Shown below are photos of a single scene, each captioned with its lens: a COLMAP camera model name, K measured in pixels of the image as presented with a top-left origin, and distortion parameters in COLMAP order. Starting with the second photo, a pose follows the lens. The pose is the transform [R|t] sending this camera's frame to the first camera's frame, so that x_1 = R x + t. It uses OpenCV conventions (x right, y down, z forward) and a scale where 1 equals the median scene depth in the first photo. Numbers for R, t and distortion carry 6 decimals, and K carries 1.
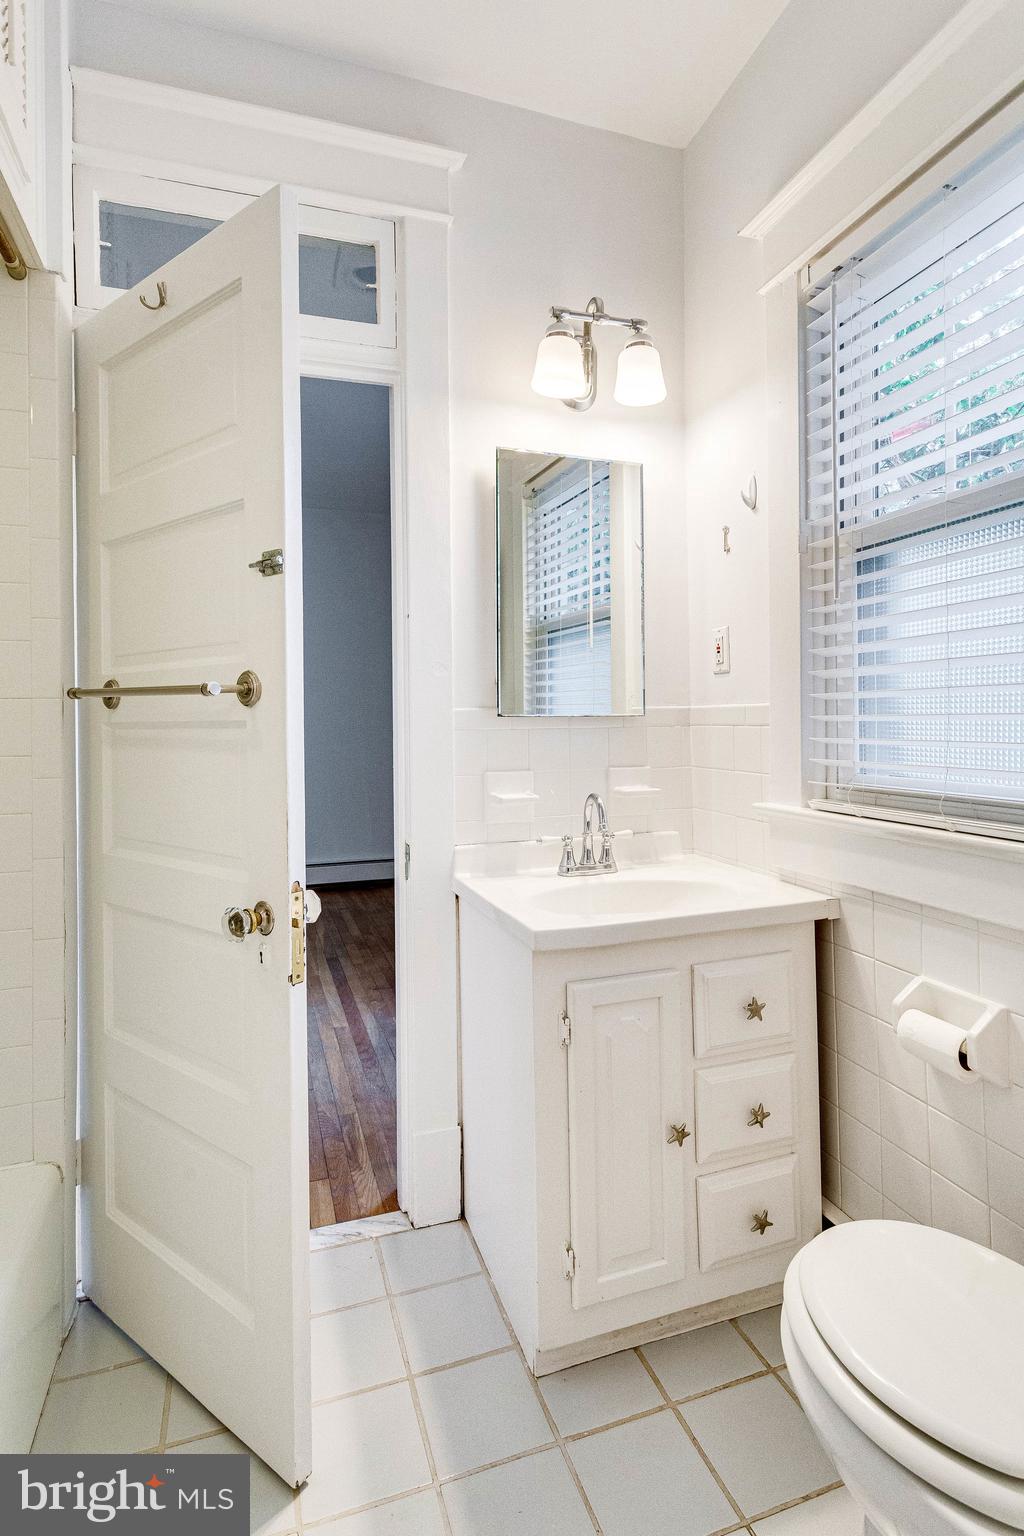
lens RADIAL K [[736.0, 0, 509.9], [0, 736.0, 722.9], [0, 0, 1]] dist [-0.001614, -0.000079]
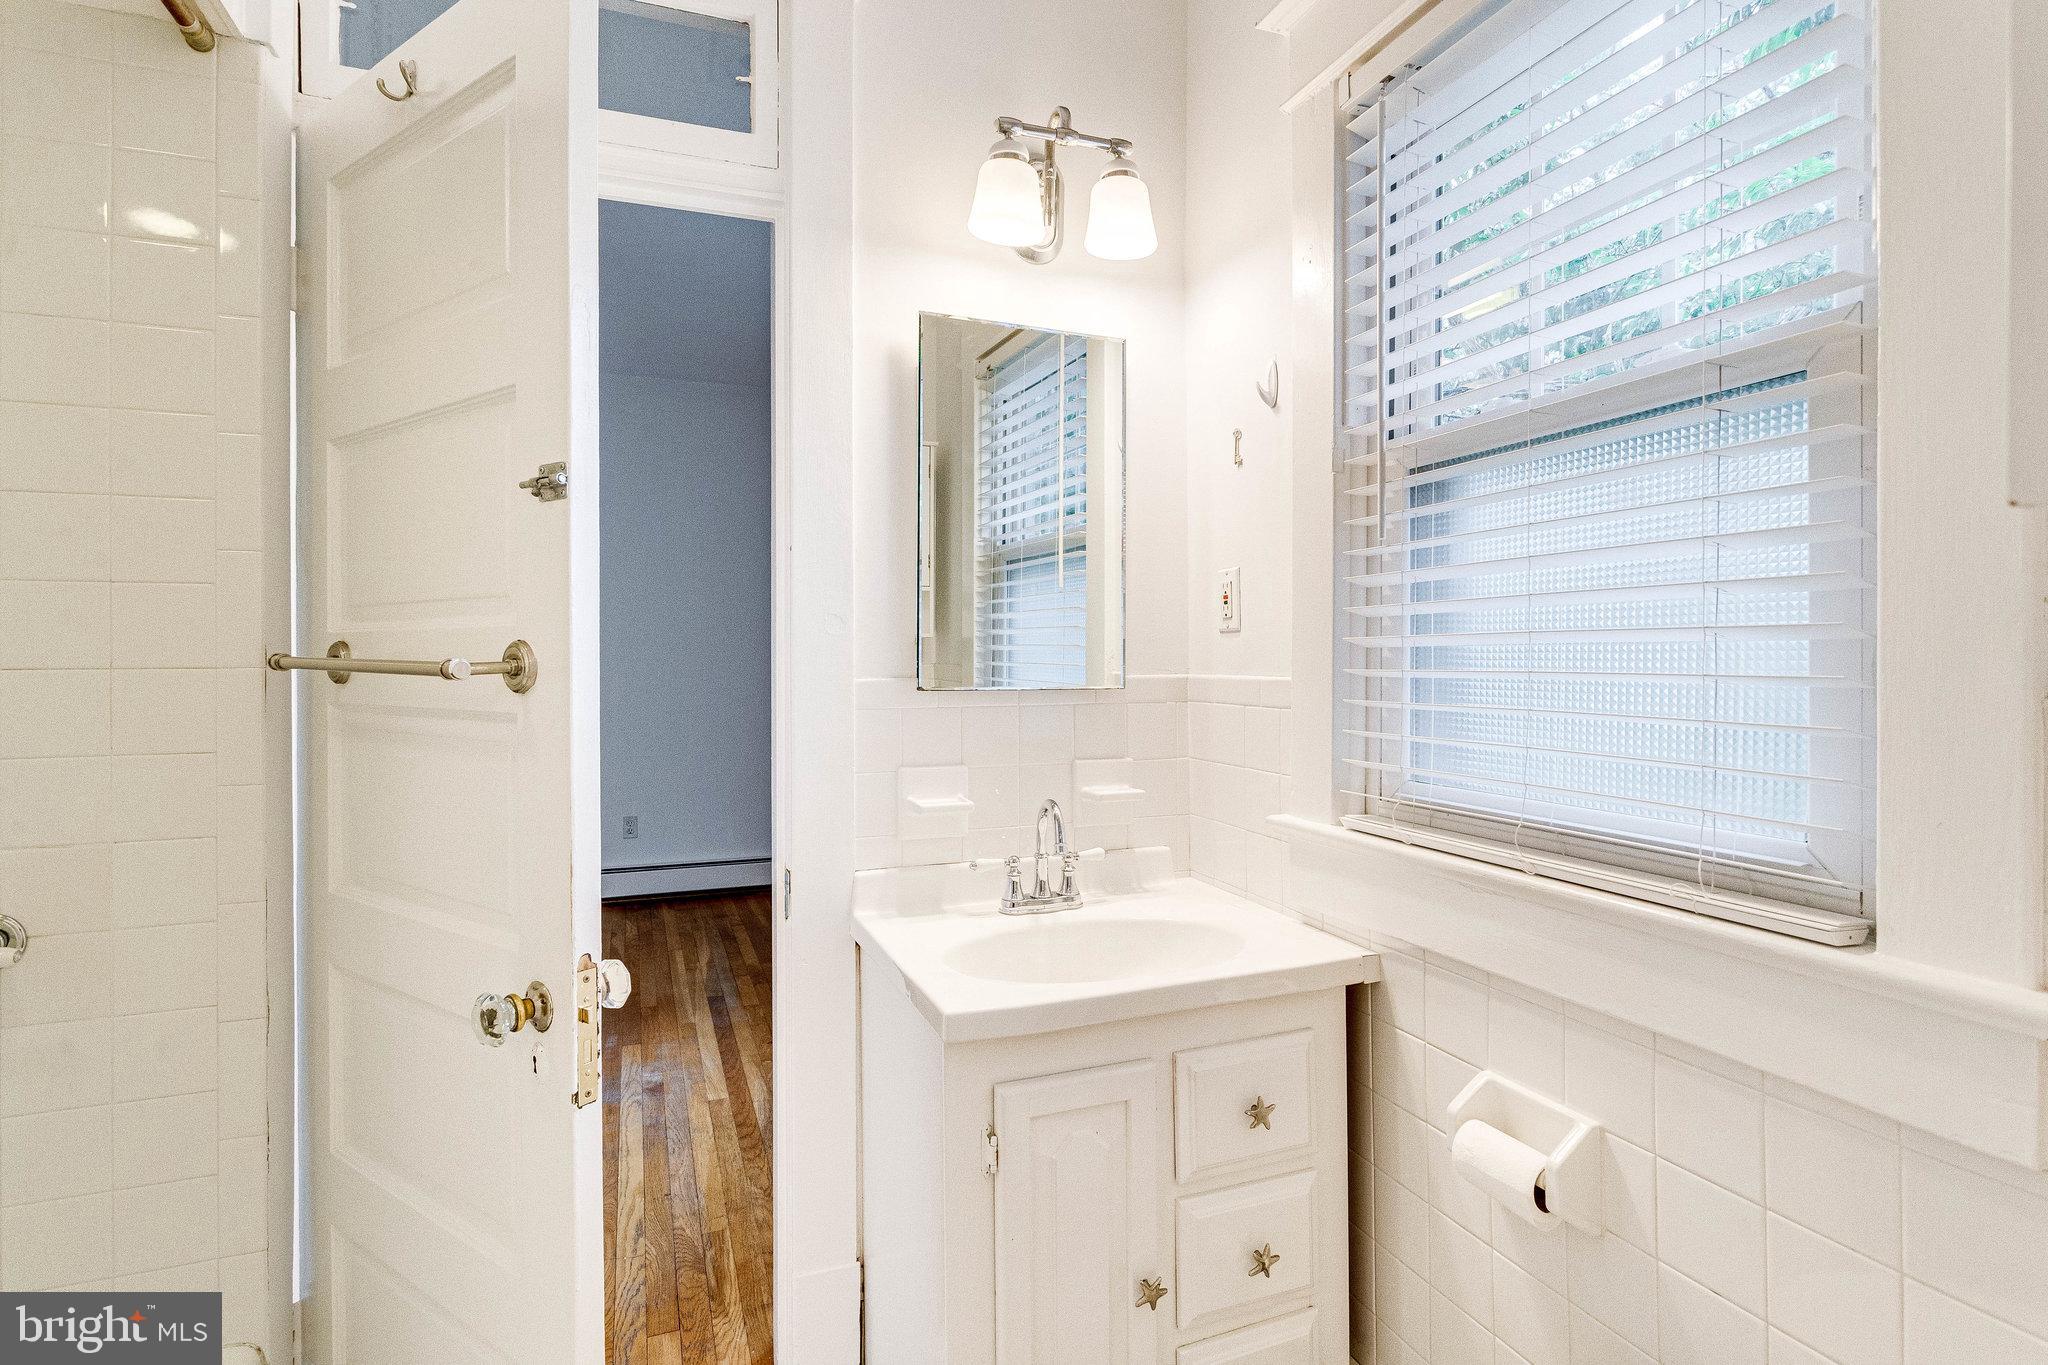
lens RADIAL K [[952.6, 0, 1032.7], [0, 952.6, 666.8], [0, 0, 1]] dist [-0.010781, 0.000947]
pose [[0.998826, 0.009513, 0.047490, 0.058394], [-0.009887, 0.999922, 0.007644, -0.045529], [-0.047413, -0.008105, 0.998842, 0.084368]]
